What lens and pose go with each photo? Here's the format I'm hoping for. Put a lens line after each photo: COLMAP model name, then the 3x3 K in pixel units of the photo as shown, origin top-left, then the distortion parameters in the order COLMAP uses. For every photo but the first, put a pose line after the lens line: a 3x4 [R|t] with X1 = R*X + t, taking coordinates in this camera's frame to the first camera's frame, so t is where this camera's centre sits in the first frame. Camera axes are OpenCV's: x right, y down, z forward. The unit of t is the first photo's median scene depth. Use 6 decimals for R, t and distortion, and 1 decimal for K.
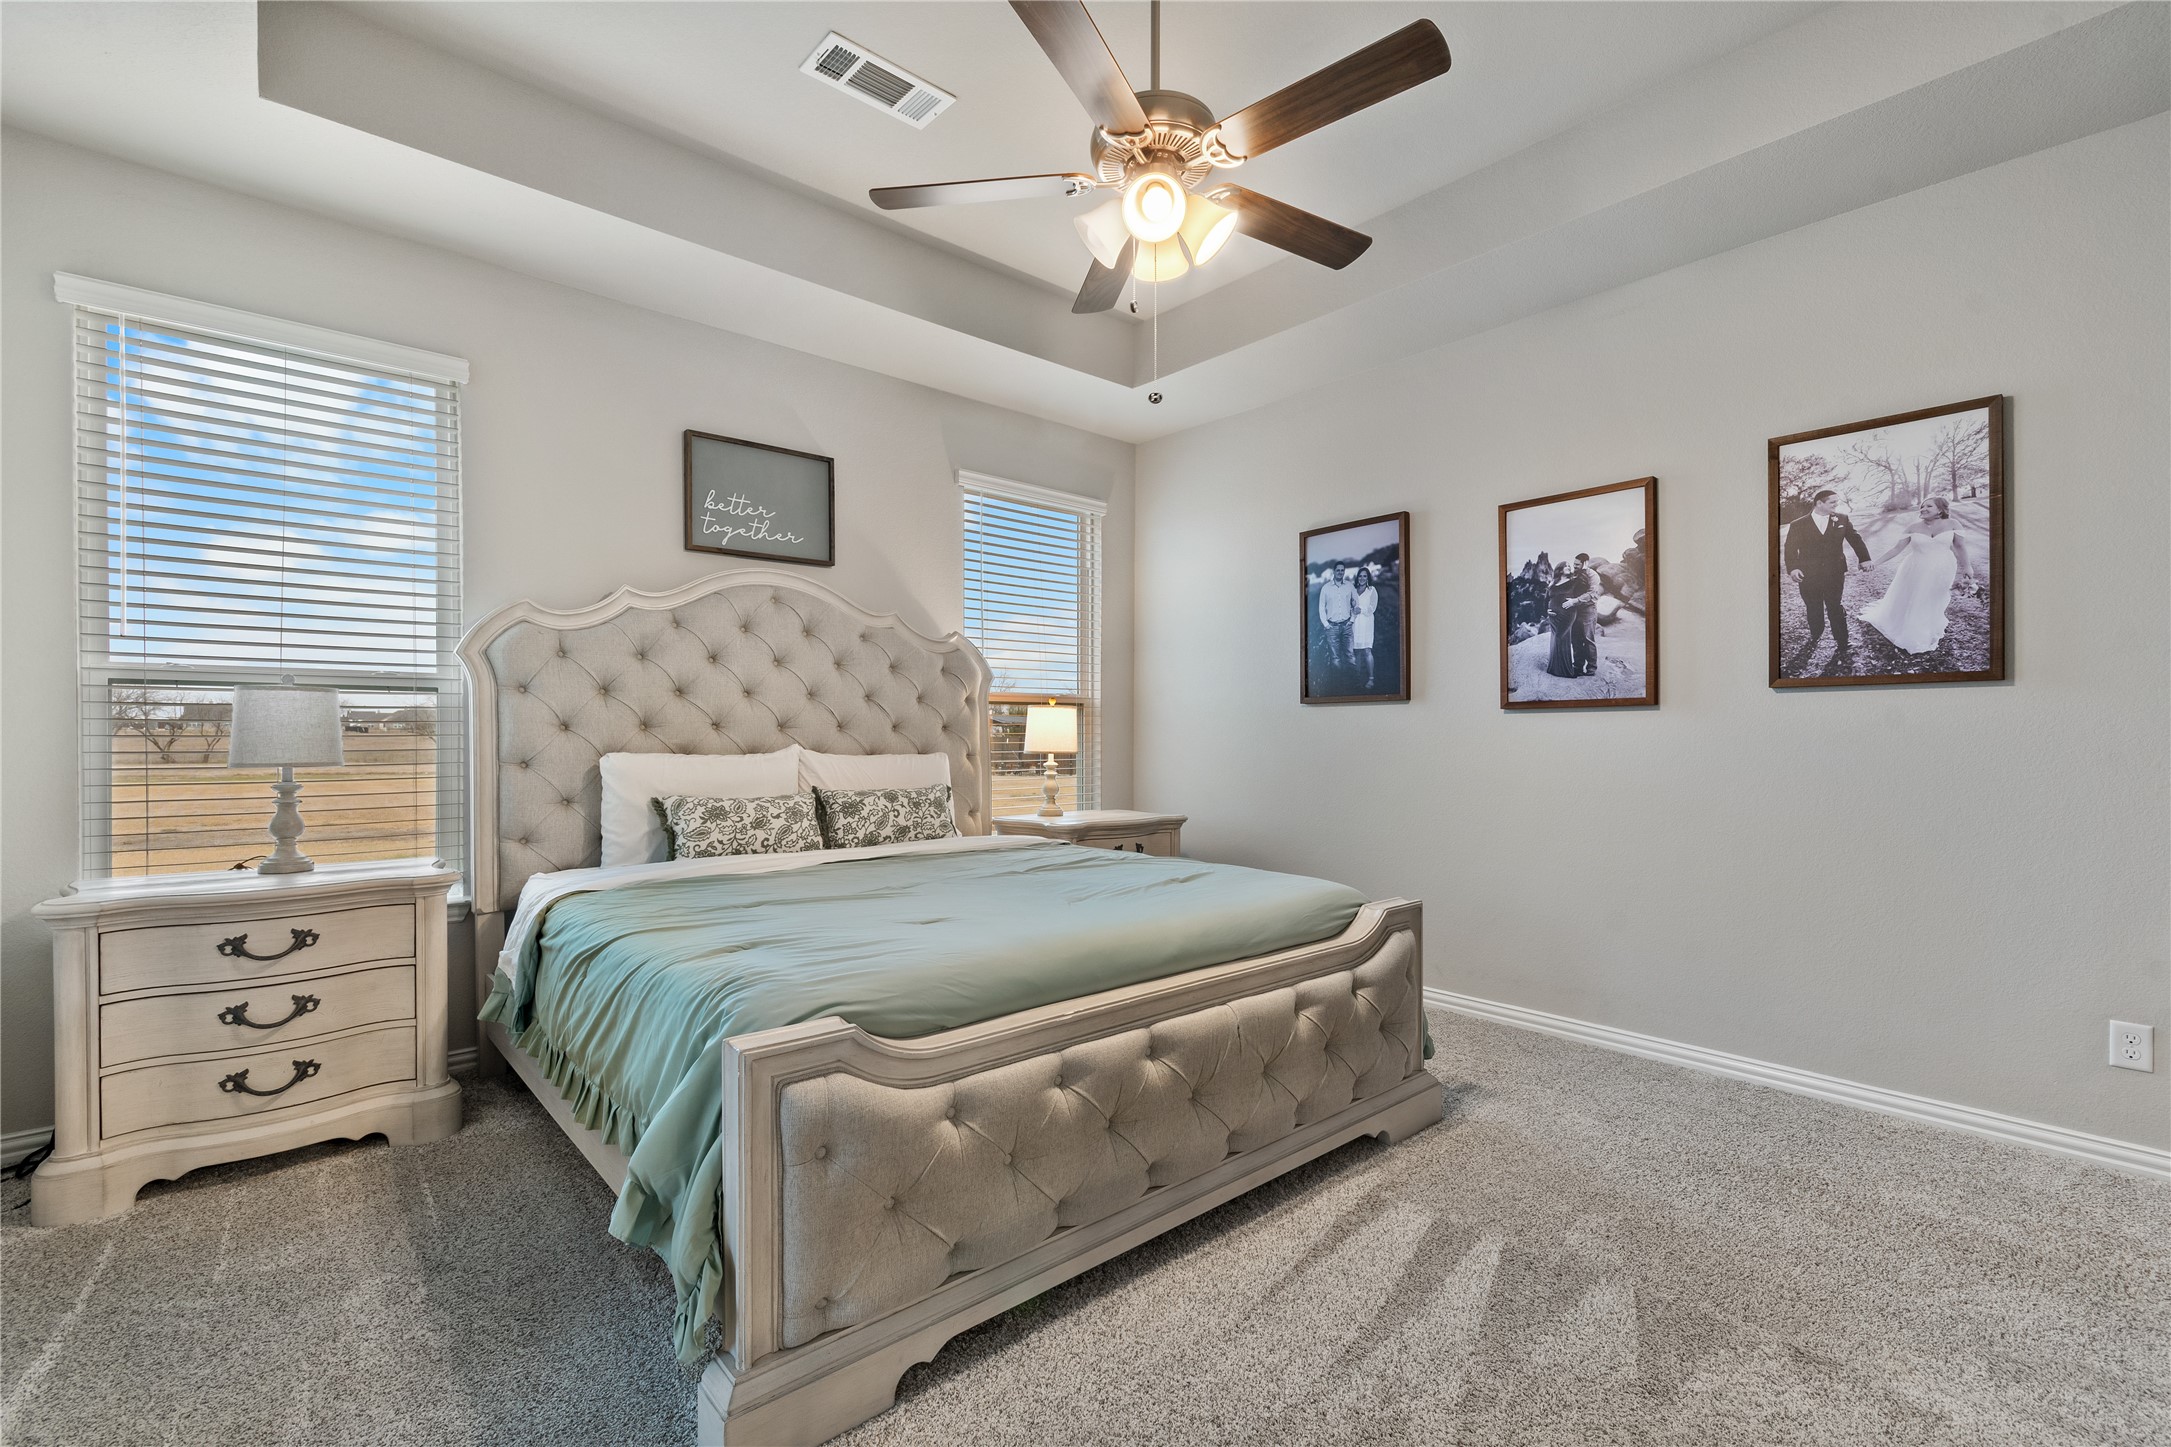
lens RADIAL K [[954.4, 0, 1097.4], [0, 954.4, 728.6], [0, 0, 1]] dist [0.003105, 0.000338]
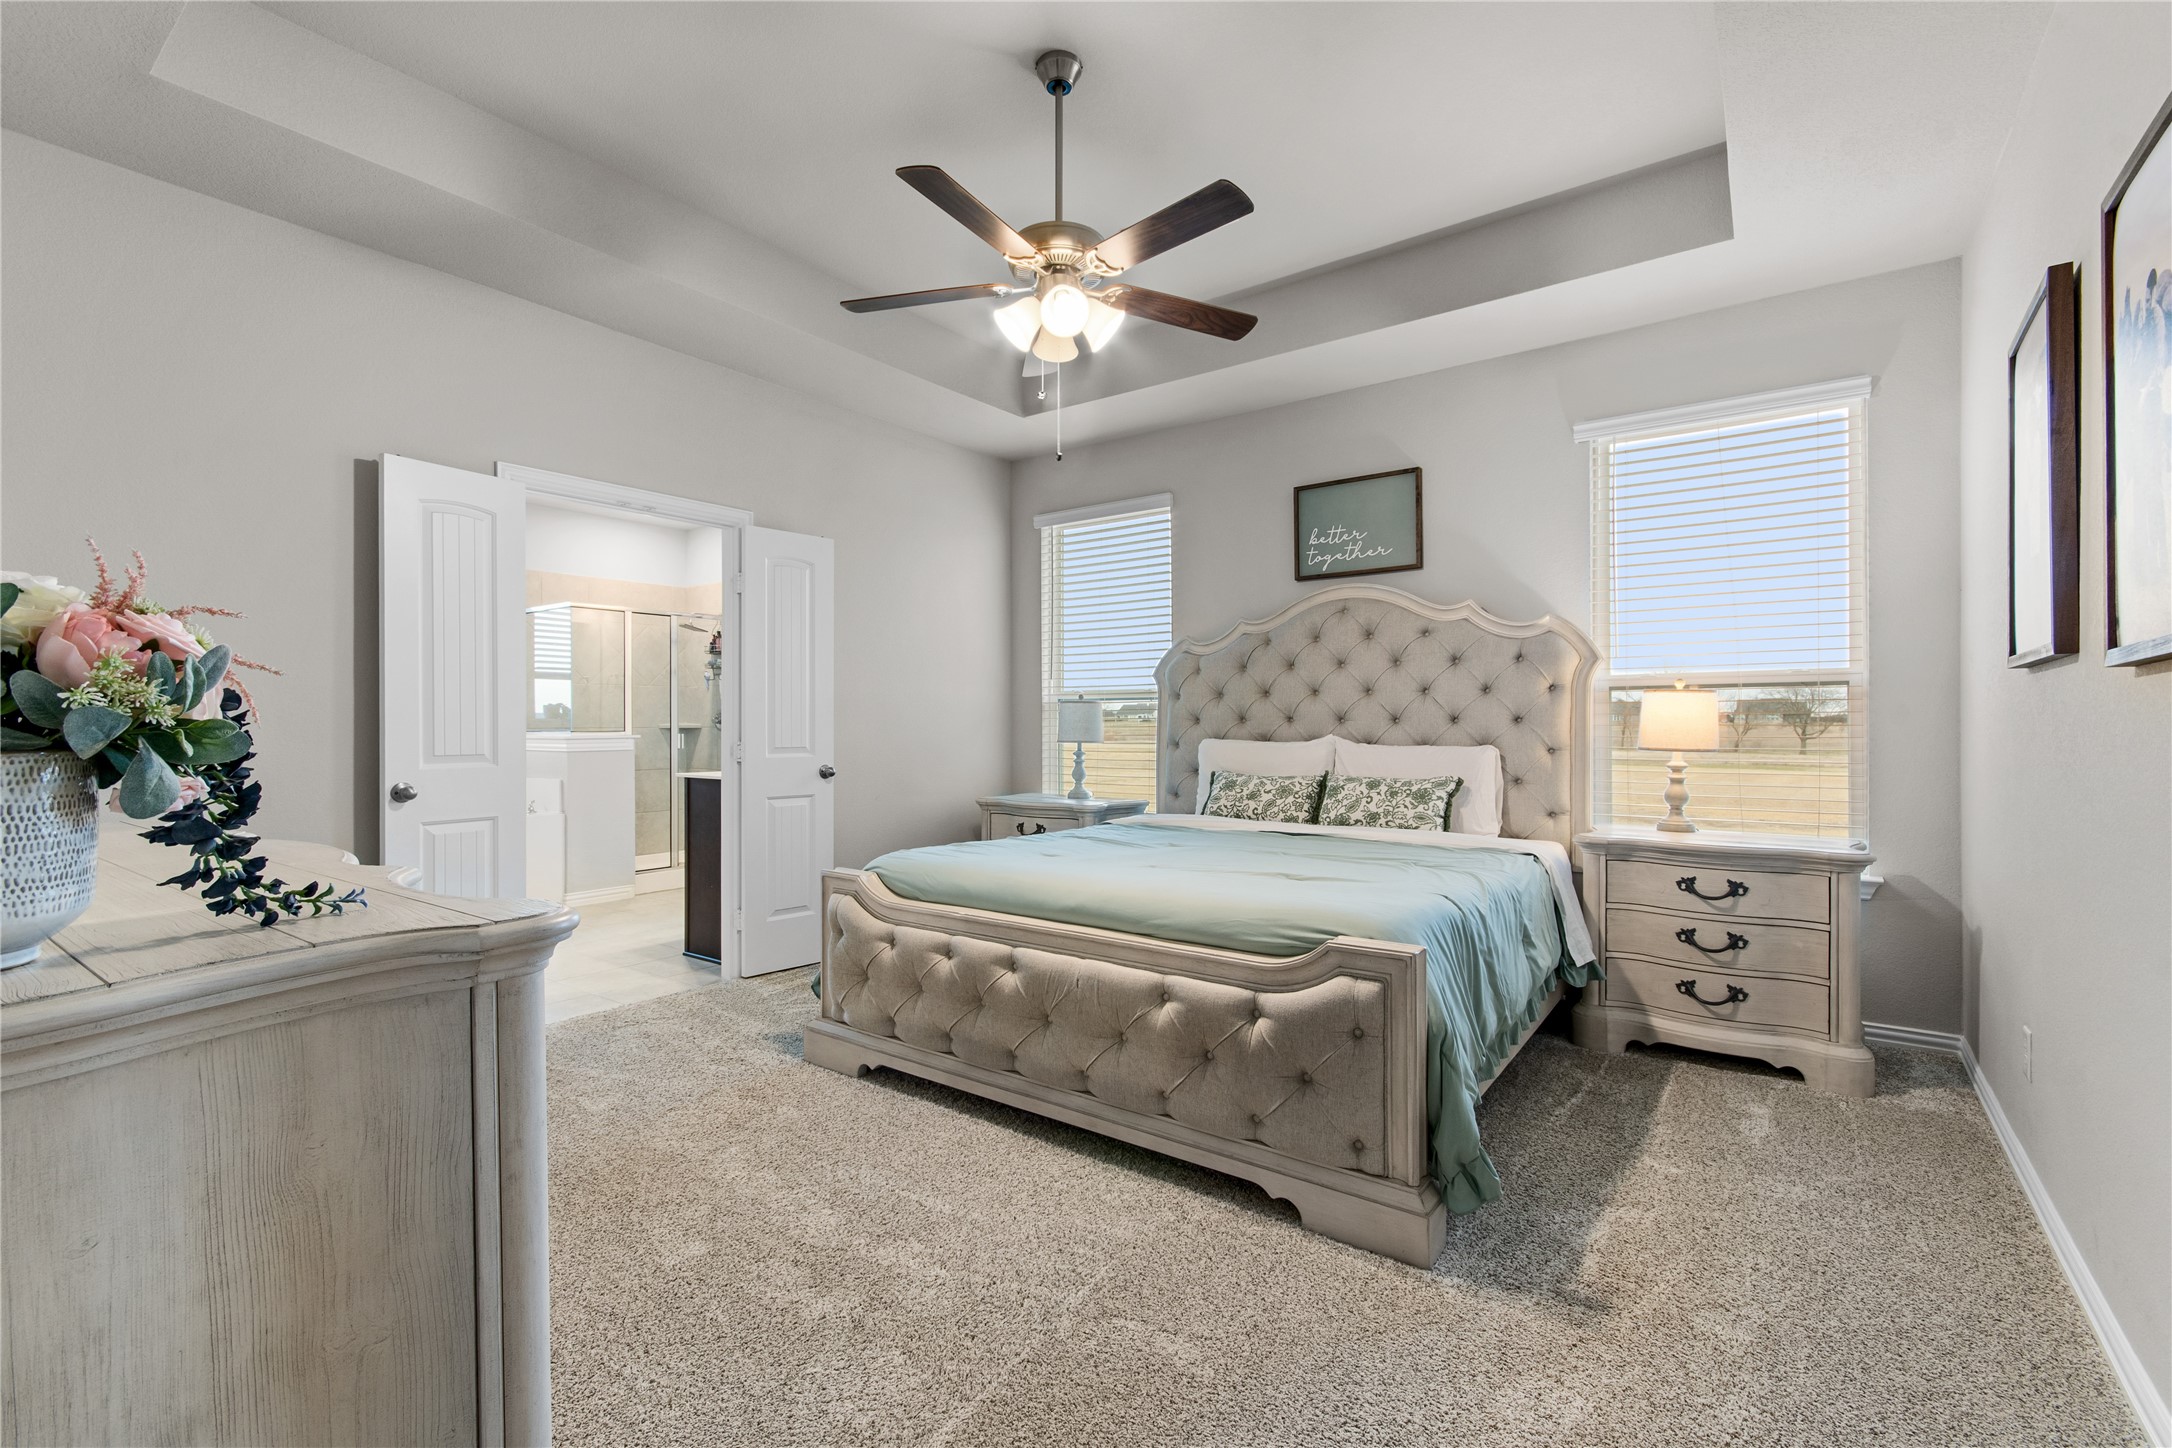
lens RADIAL K [[954.9, 0, 1089.7], [0, 954.9, 731.7], [0, 0, 1]] dist [0.003105, 0.000338]
pose [[0.210345, 0.004663, -0.977616, 0.763885], [0.004444, 0.999974, 0.005726, 0.004823], [0.977617, -0.005549, 0.210318, 0.464871]]
